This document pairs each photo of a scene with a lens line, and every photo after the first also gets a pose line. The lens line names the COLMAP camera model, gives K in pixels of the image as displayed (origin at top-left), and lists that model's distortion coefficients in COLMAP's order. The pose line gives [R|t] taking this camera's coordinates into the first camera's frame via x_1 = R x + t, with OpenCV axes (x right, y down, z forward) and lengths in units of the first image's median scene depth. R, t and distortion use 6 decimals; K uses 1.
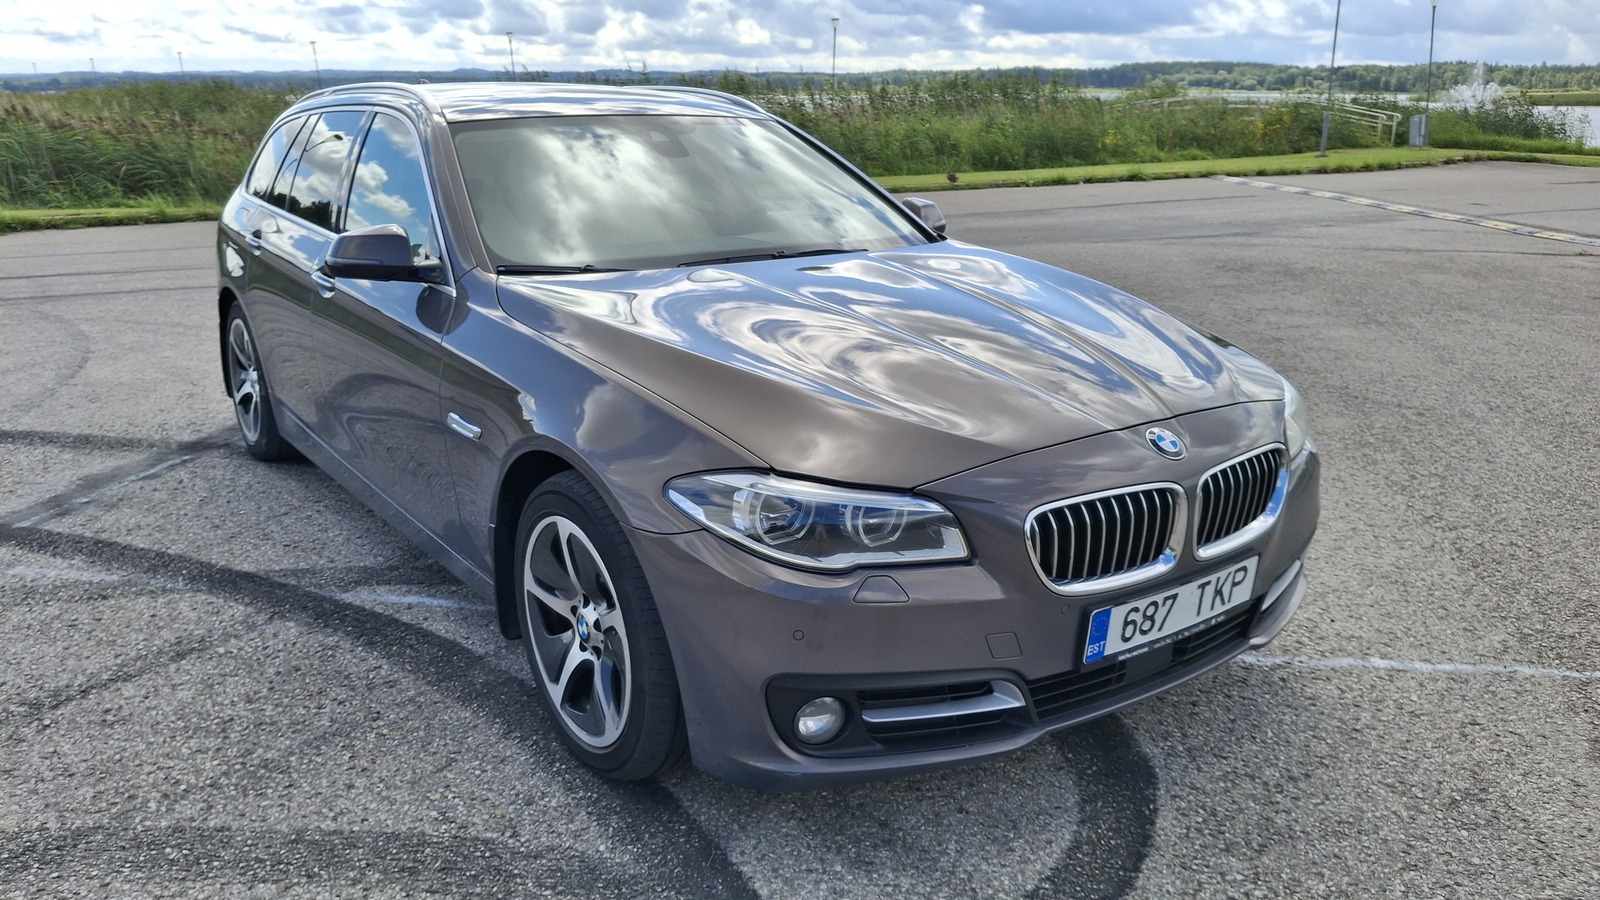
lens RADIAL K [[1236.1, 0, 800.0], [0, 1236.1, 450.0], [0, 0, 1]] dist [-0.023406, -0.005802]
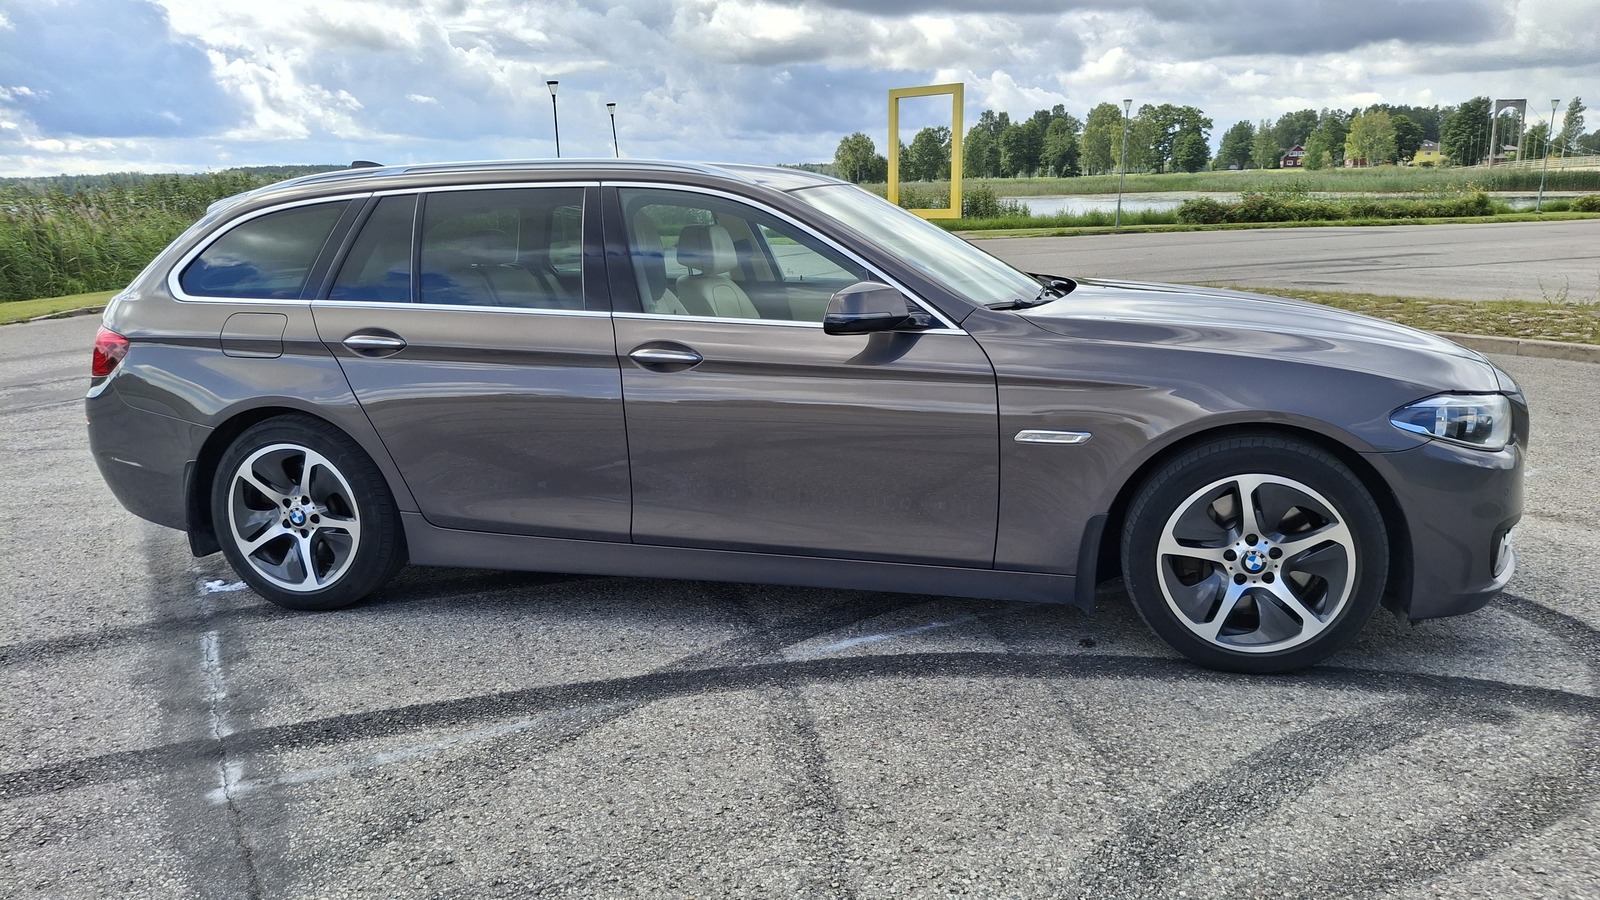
lens RADIAL K [[1236.1, 0, 800.0], [0, 1236.1, 450.0], [0, 0, 1]] dist [-0.023406, -0.005802]
pose [[0.733106, -0.124590, 0.668606, -1.371719], [0.181843, 0.983195, -0.016174, -0.036174], [-0.655354, 0.133438, 0.743441, 0.345846]]
